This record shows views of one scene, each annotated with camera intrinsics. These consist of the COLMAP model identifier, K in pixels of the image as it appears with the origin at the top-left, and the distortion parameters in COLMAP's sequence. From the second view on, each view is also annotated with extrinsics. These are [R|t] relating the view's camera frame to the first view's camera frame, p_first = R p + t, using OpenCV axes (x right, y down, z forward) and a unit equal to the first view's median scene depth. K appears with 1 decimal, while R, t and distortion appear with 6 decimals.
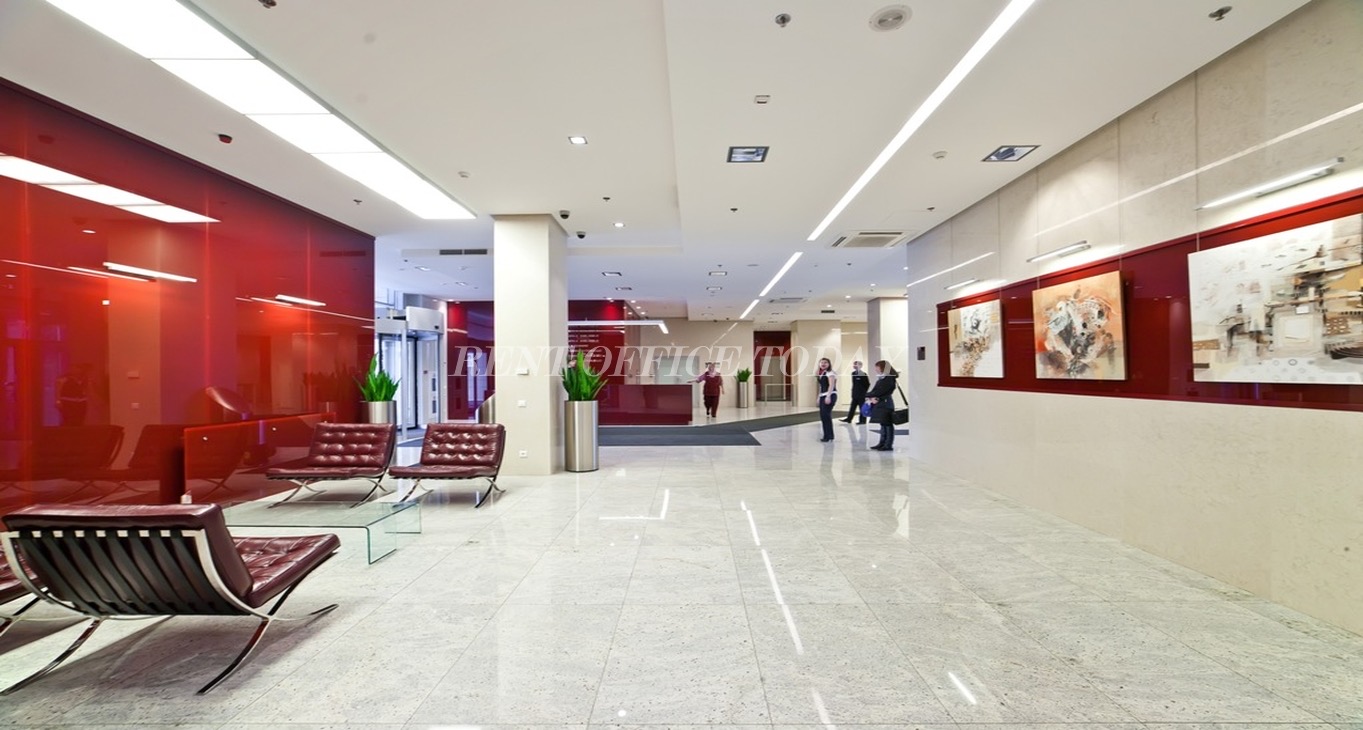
lens RADIAL K [[534.7, 0, 685.8], [0, 534.7, 370.4], [0, 0, 1]] dist [-0.027112, 0.011677]
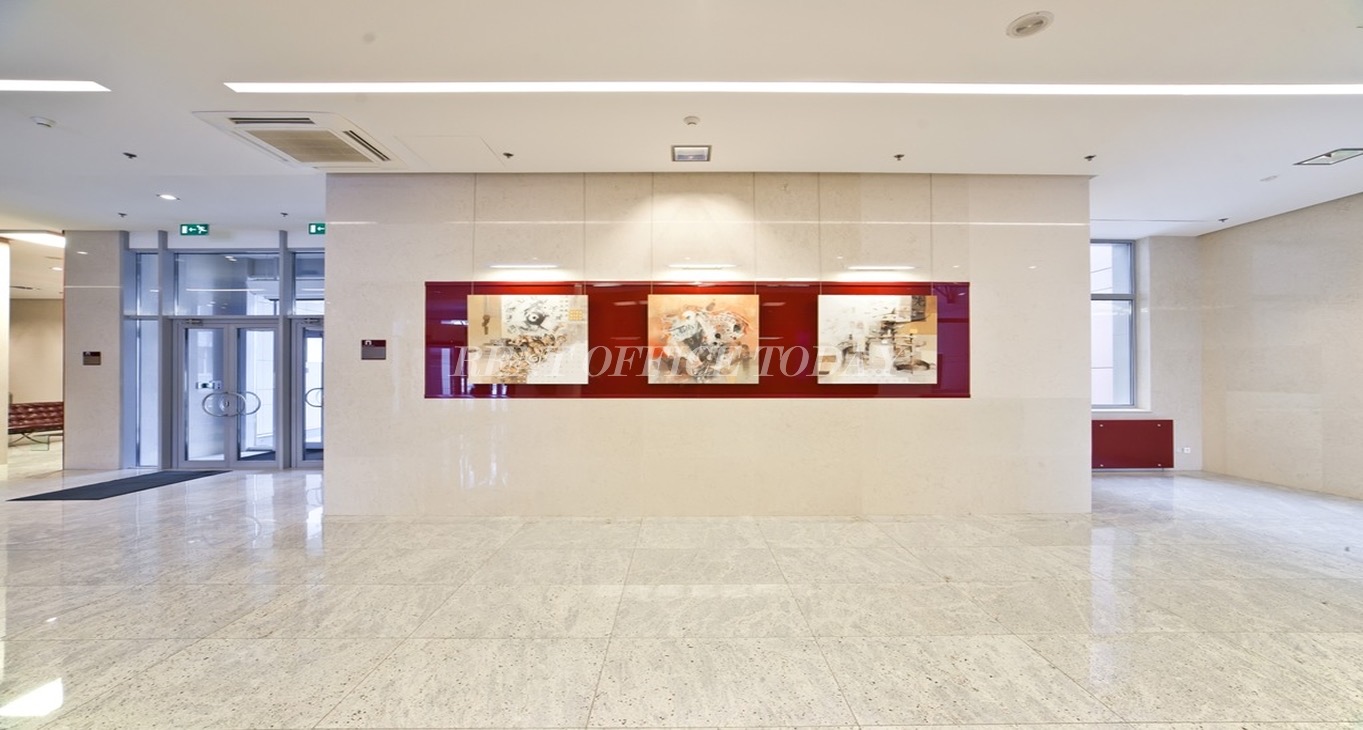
lens RADIAL K [[534.7, 0, 685.8], [0, 534.7, 370.4], [0, 0, 1]] dist [-0.027112, 0.011677]
pose [[-0.022648, 0.012311, 0.999668, -0.401739], [-0.002139, 0.999921, -0.012362, 0.002549], [-0.999741, -0.002418, -0.022620, 1.152157]]
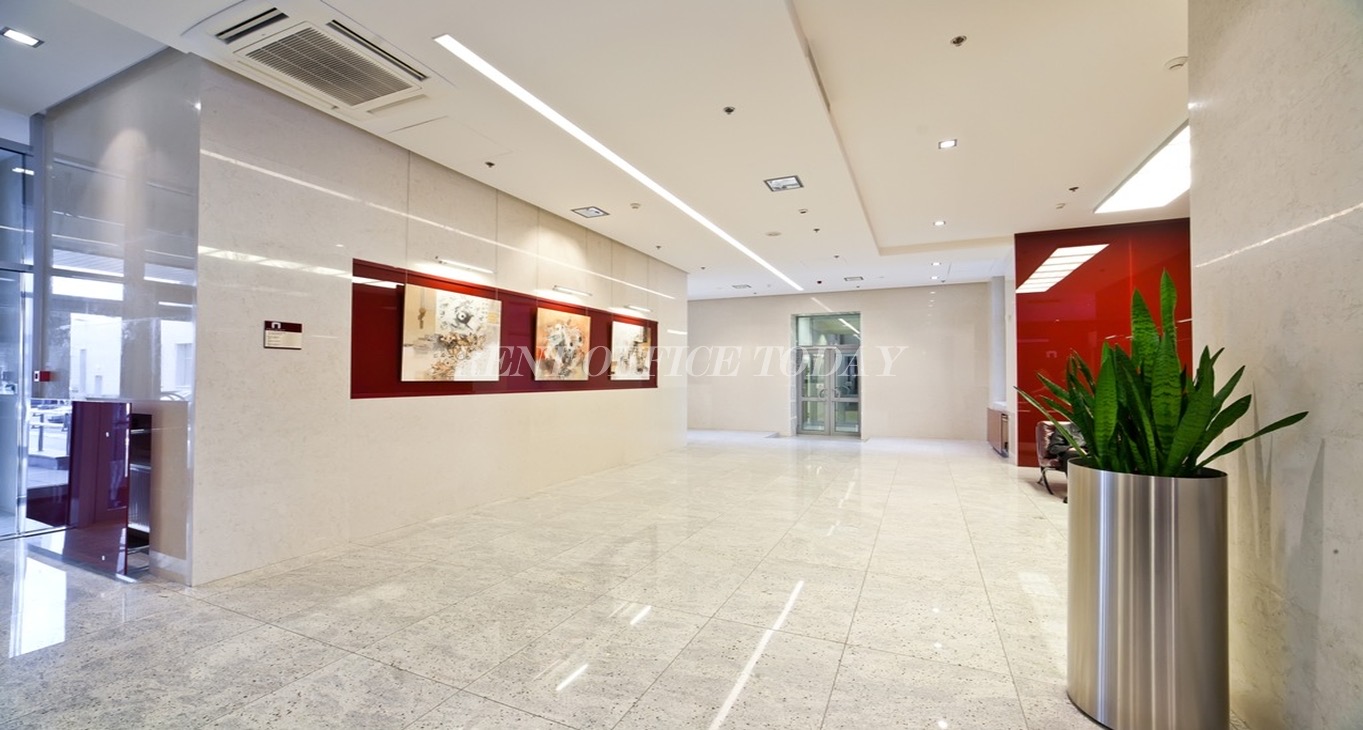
lens RADIAL K [[528.2, 0, 687.3], [0, 528.2, 369.6], [0, 0, 1]] dist [-0.000210, 0.000128]
pose [[-0.916451, 0.008237, 0.400062, -0.157547], [0.000754, 0.999822, -0.018857, 0.016018], [-0.400146, -0.016980, -0.916294, 2.365559]]
